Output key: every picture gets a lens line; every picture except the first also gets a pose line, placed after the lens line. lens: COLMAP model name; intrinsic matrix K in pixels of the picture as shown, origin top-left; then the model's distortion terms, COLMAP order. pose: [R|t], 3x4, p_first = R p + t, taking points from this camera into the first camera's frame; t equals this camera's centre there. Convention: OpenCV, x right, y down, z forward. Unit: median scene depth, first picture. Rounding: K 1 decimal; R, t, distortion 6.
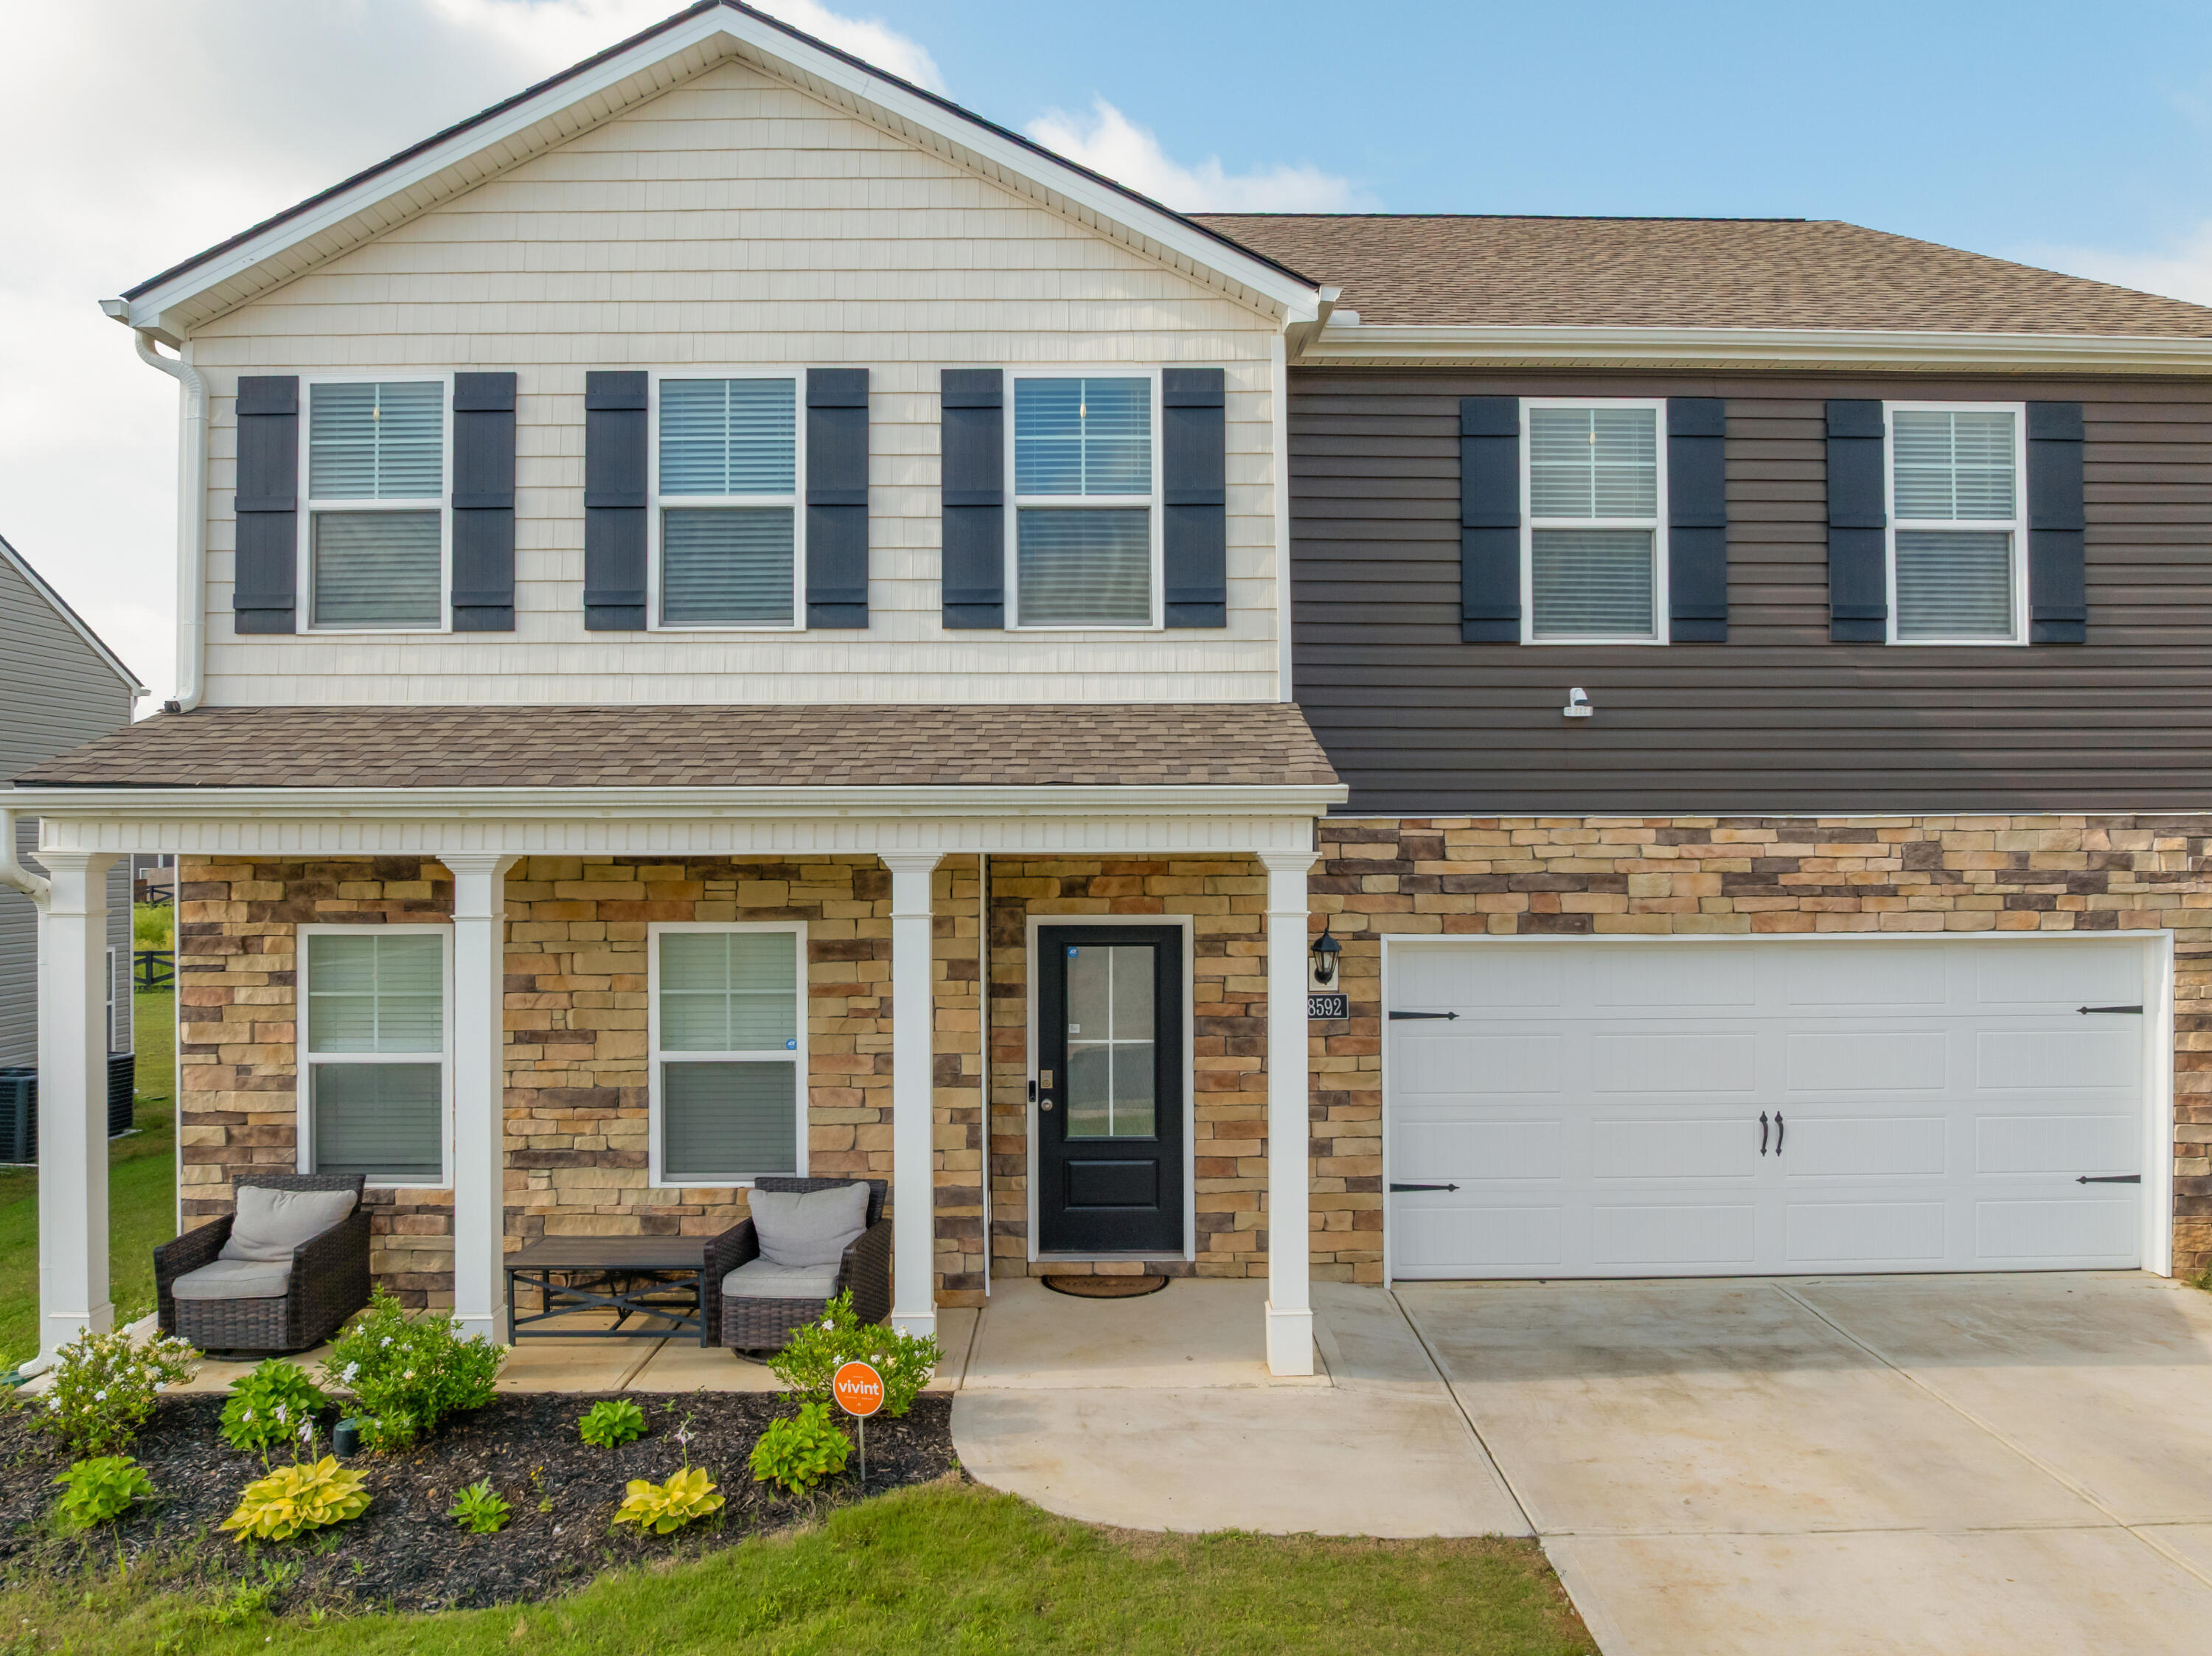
lens RADIAL K [[1606.2, 0, 1106.0], [0, 1606.2, 828.0], [0, 0, 1]] dist [-0.026477, -0.024136]
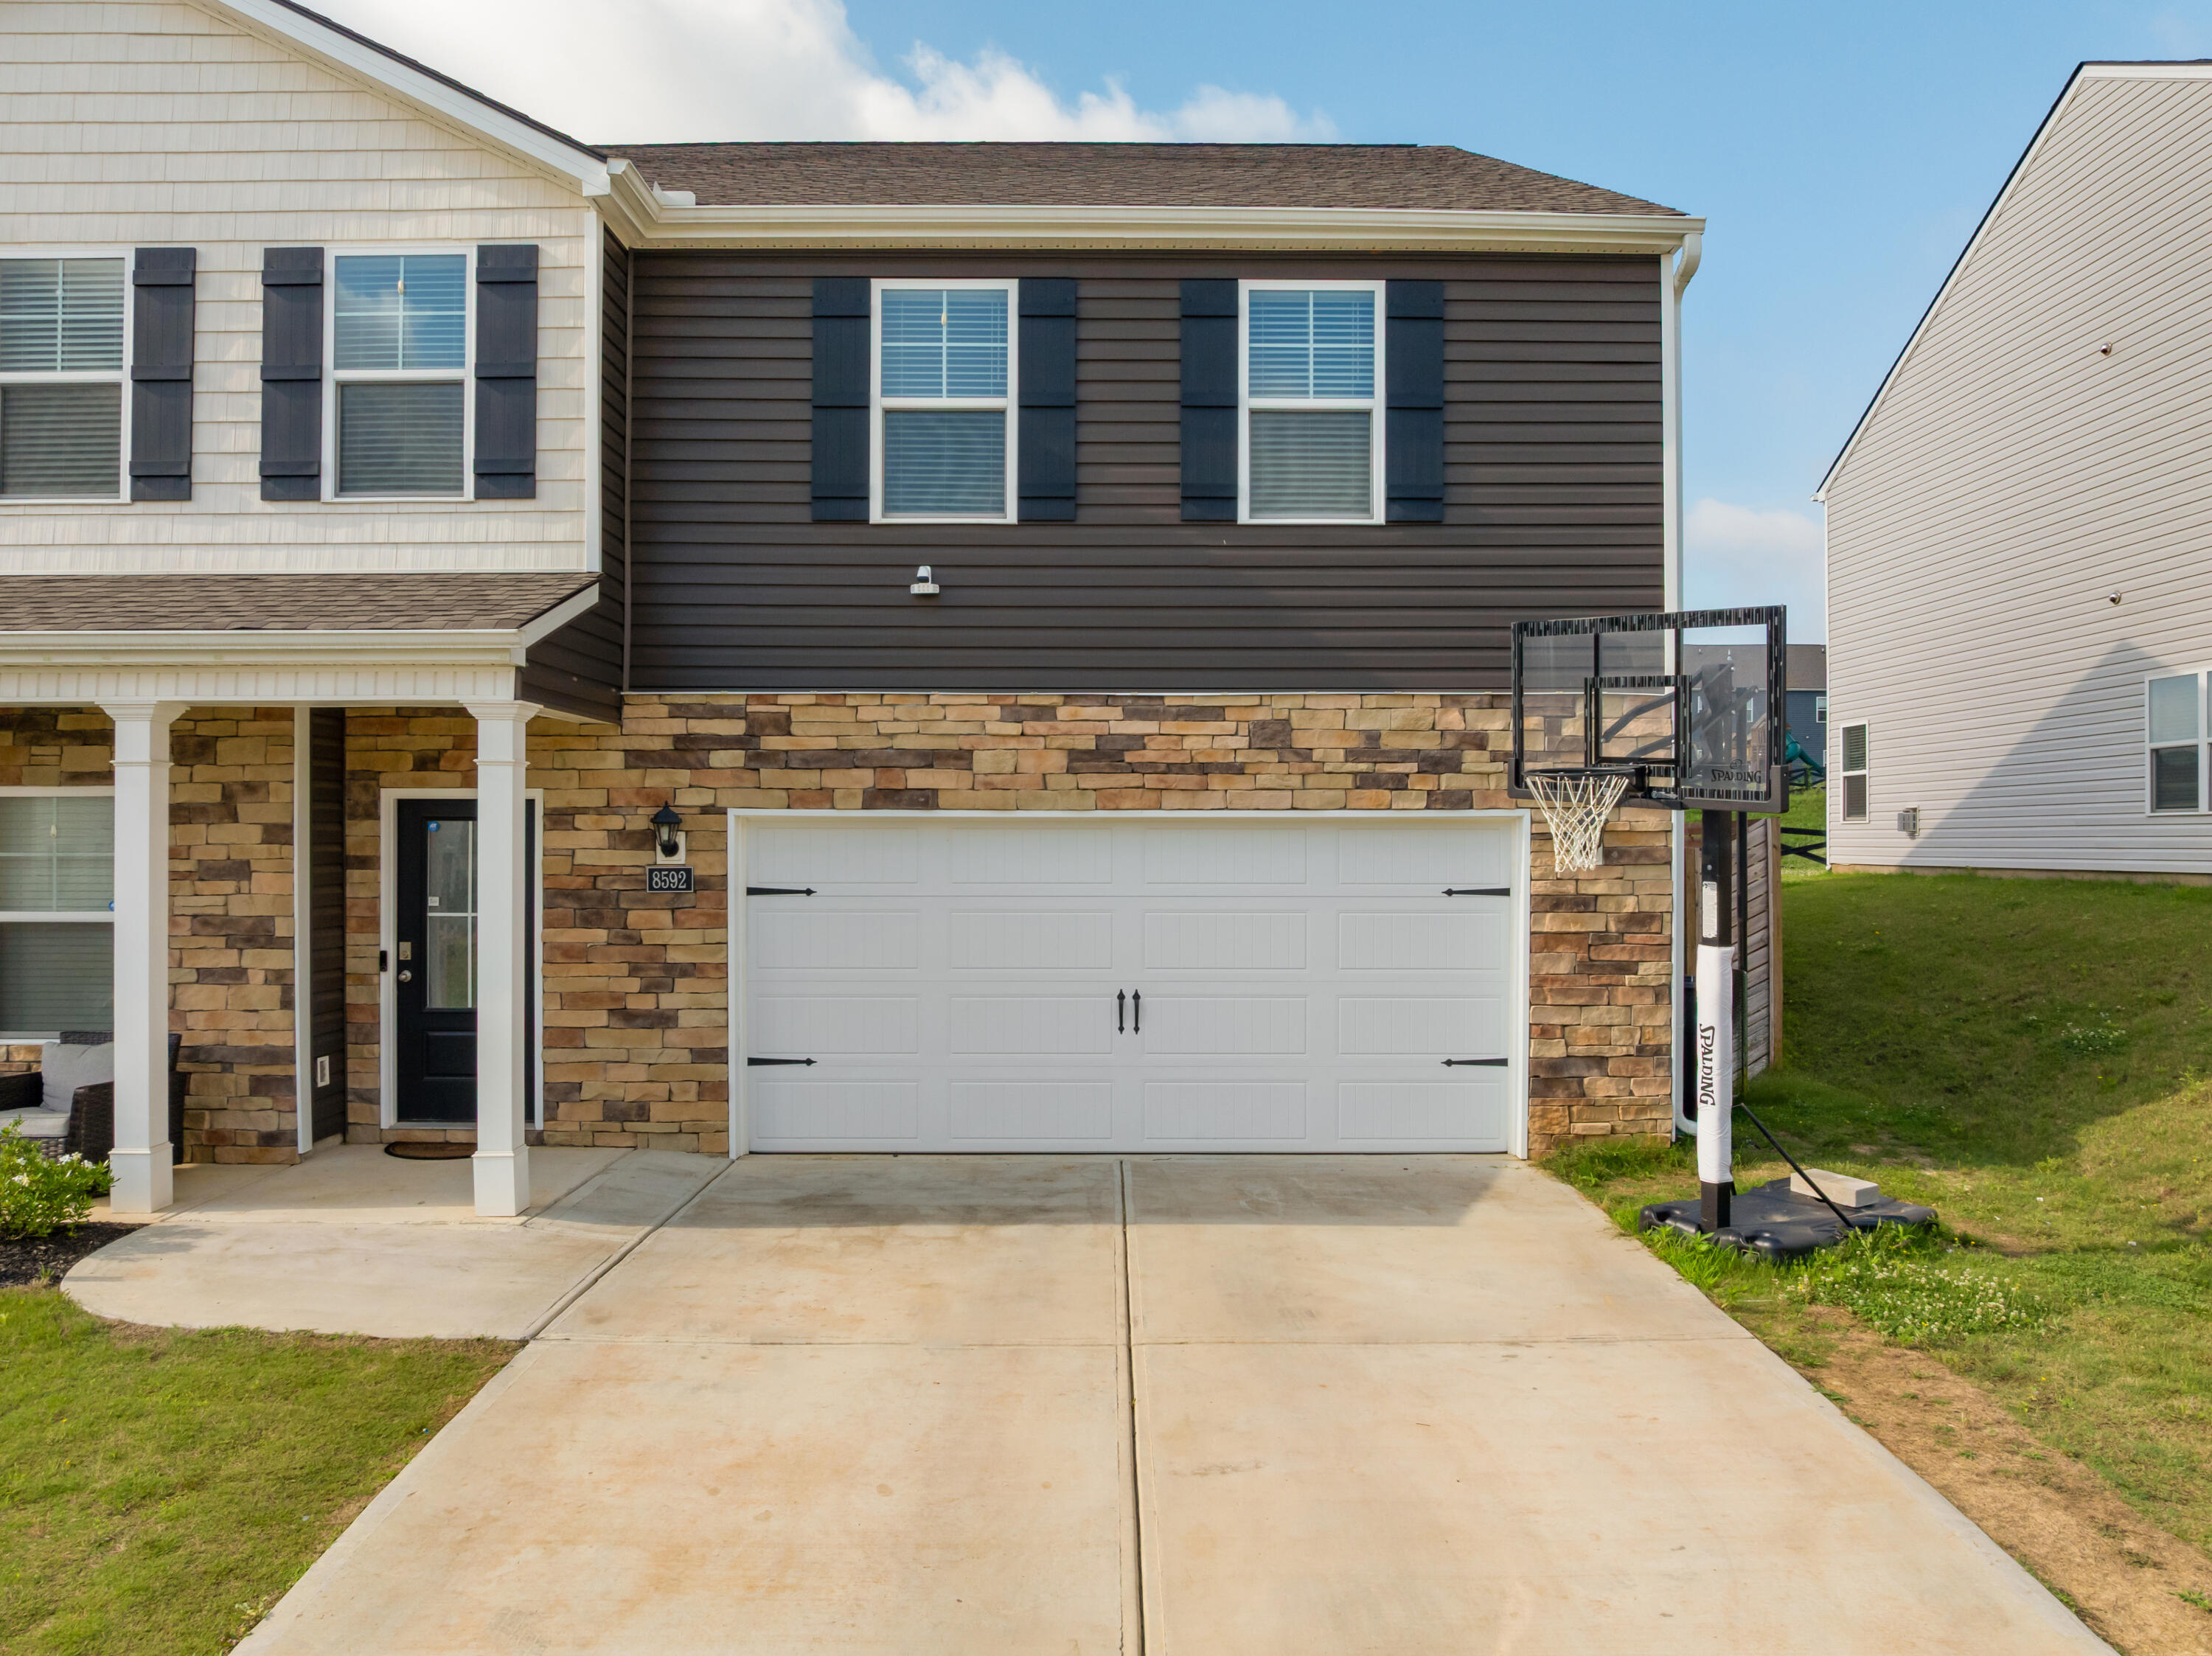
lens RADIAL K [[1593.1, 0, 1106.0], [0, 1593.1, 828.0], [0, 0, 1]] dist [-0.032541, -0.006291]
pose [[0.999985, 0.004321, -0.003316, 0.413815], [-0.004307, 0.999982, 0.004097, 0.073263], [0.003334, -0.004082, 0.999986, -0.002388]]
